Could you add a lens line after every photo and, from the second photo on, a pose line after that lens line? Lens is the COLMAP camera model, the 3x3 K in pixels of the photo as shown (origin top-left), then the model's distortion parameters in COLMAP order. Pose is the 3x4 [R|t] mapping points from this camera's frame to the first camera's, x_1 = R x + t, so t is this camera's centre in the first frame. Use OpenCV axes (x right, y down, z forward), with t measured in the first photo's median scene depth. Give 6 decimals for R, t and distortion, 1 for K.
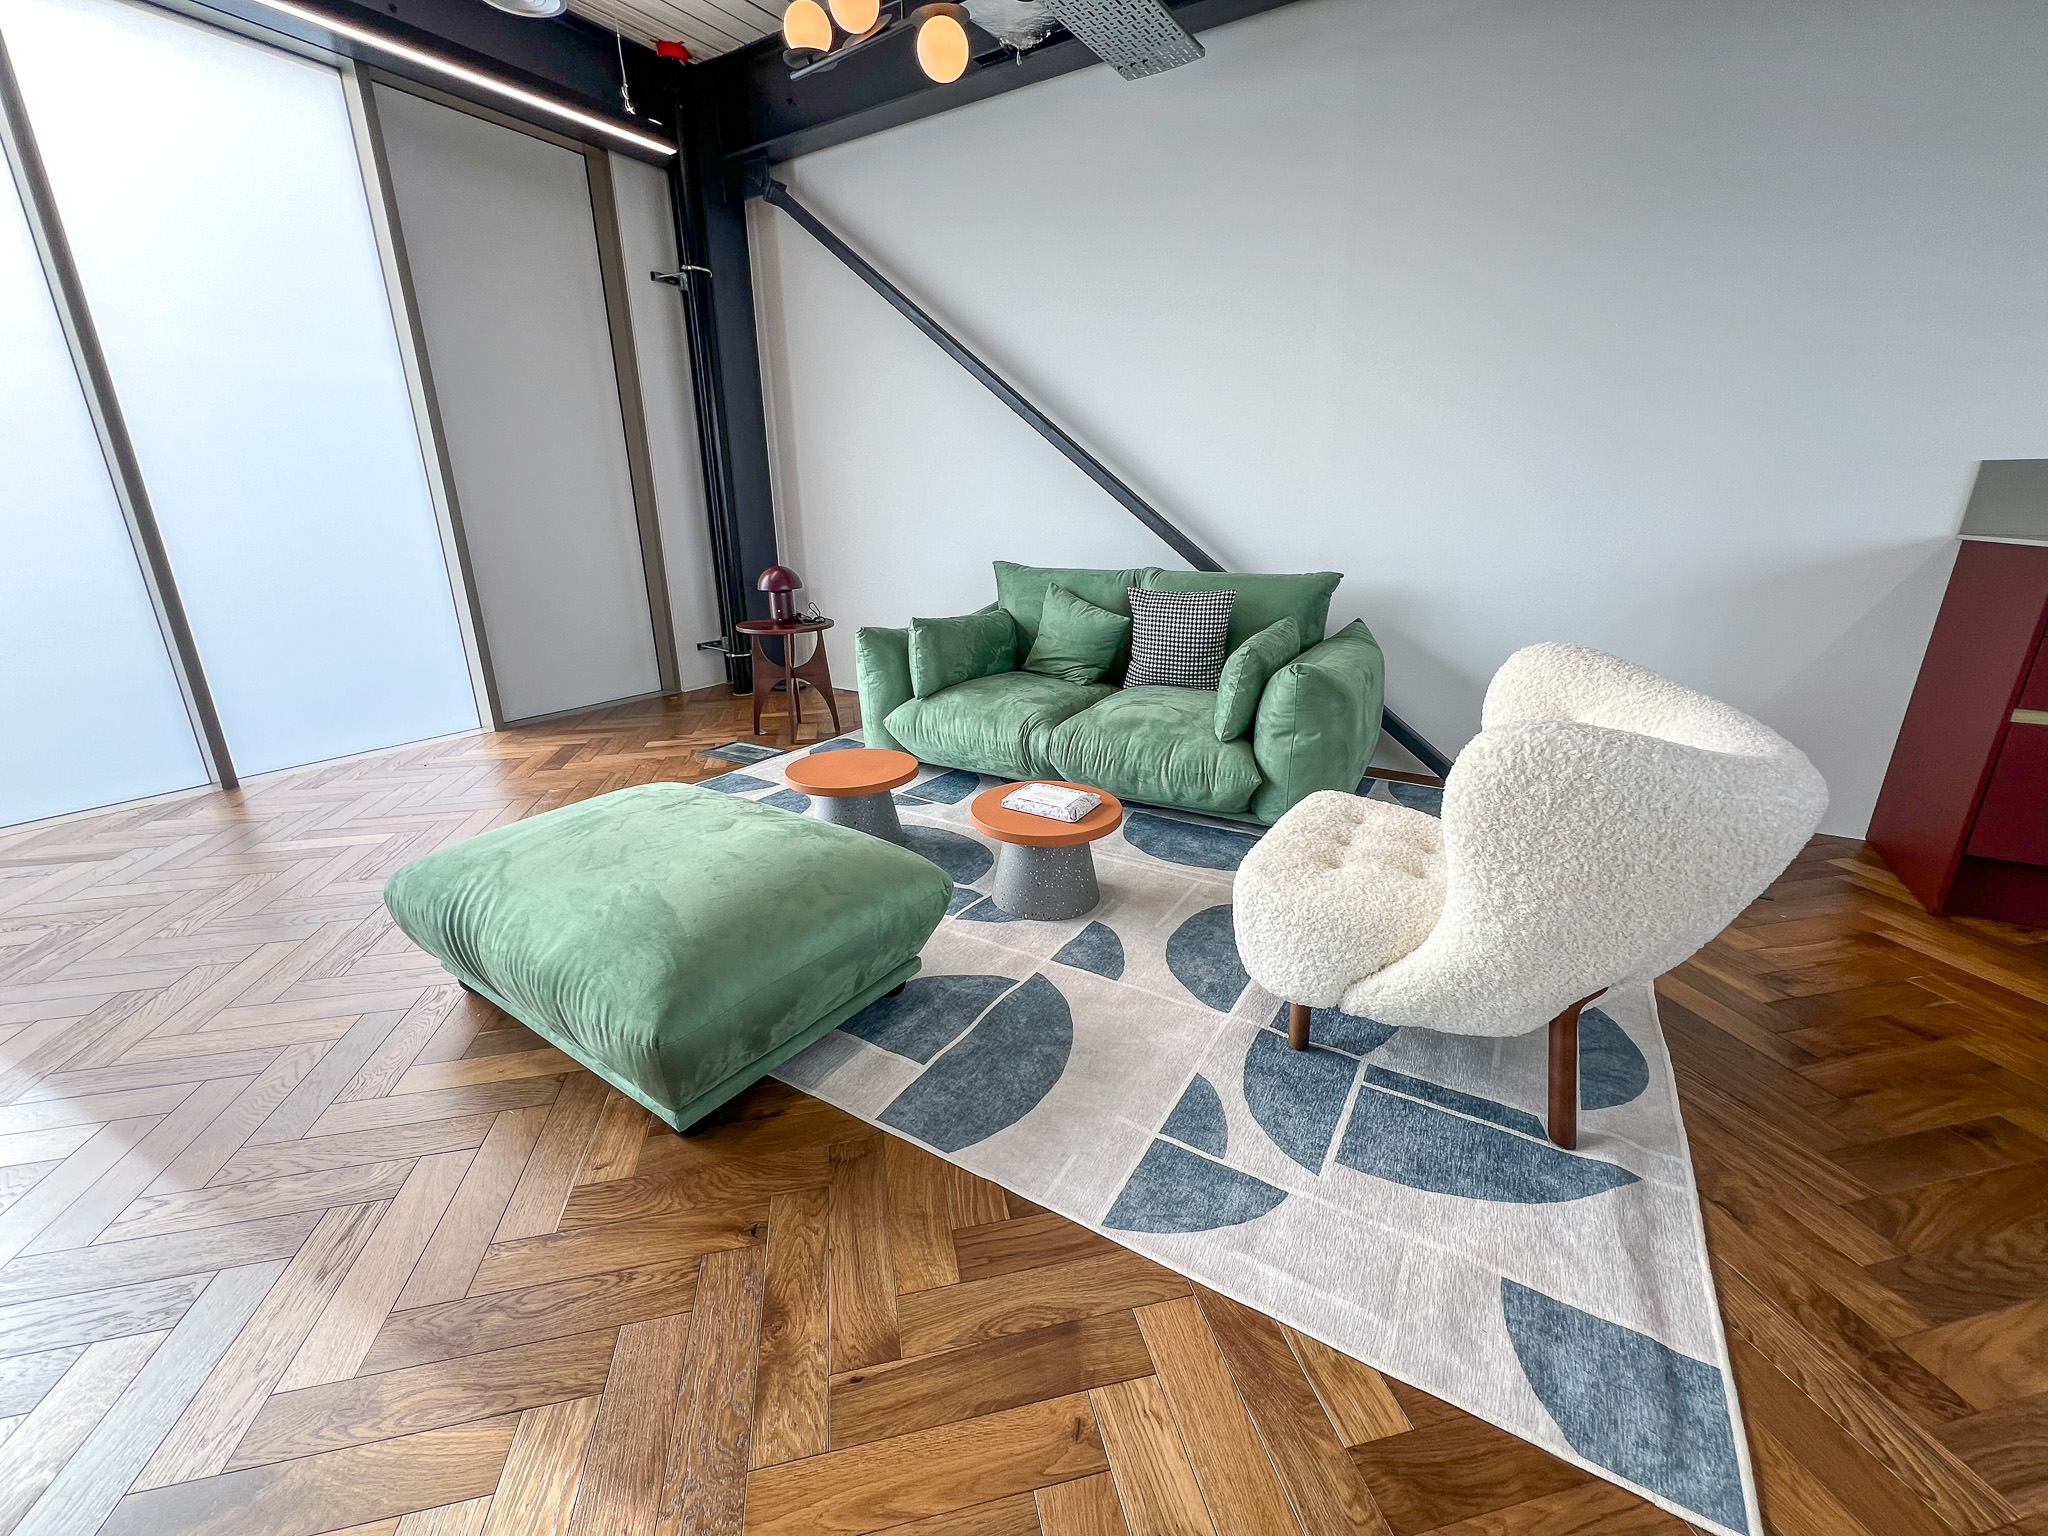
lens RADIAL K [[824.7, 0, 1024.0], [0, 824.7, 768.0], [0, 0, 1]] dist [-0.001358, 0.000307]
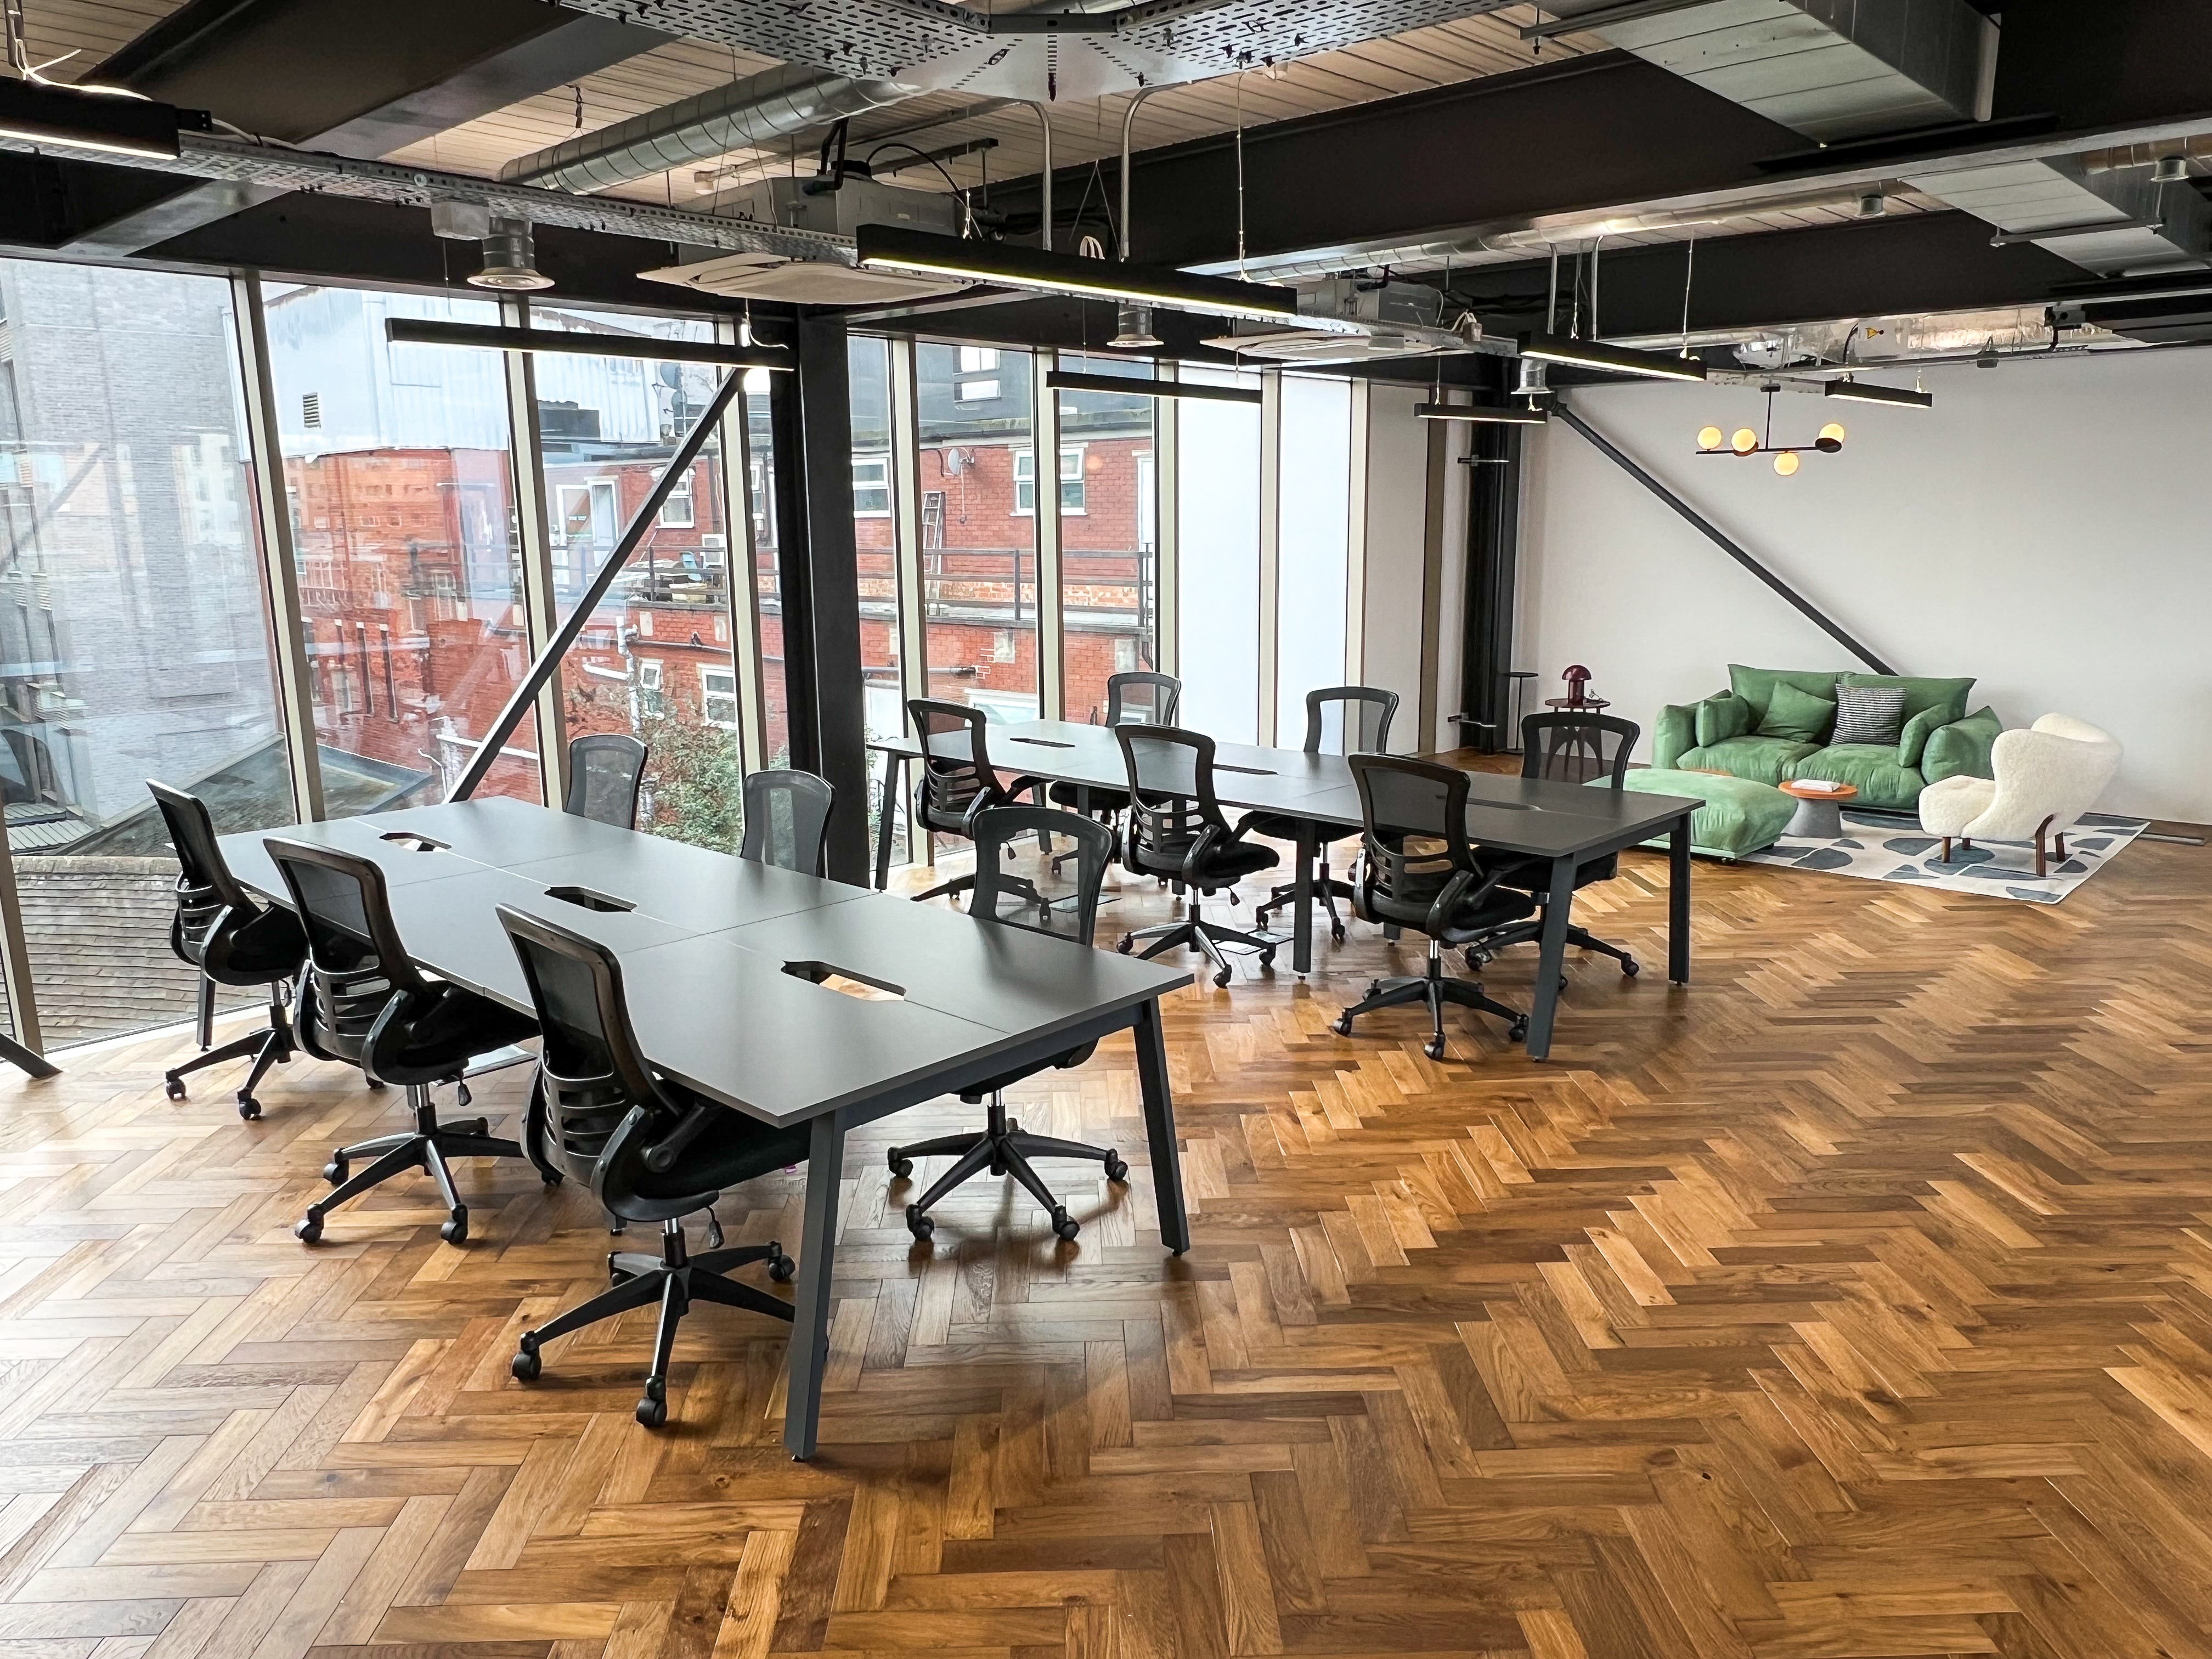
lens RADIAL K [[1520.9, 0, 1106.0], [0, 1520.9, 829.5], [0, 0, 1]] dist [-0.006493, -0.002746]
pose [[0.980798, 0.036938, -0.191497, -0.735173], [-0.055740, 0.994035, -0.093745, 0.449396], [0.186892, 0.102619, 0.977006, -2.276778]]
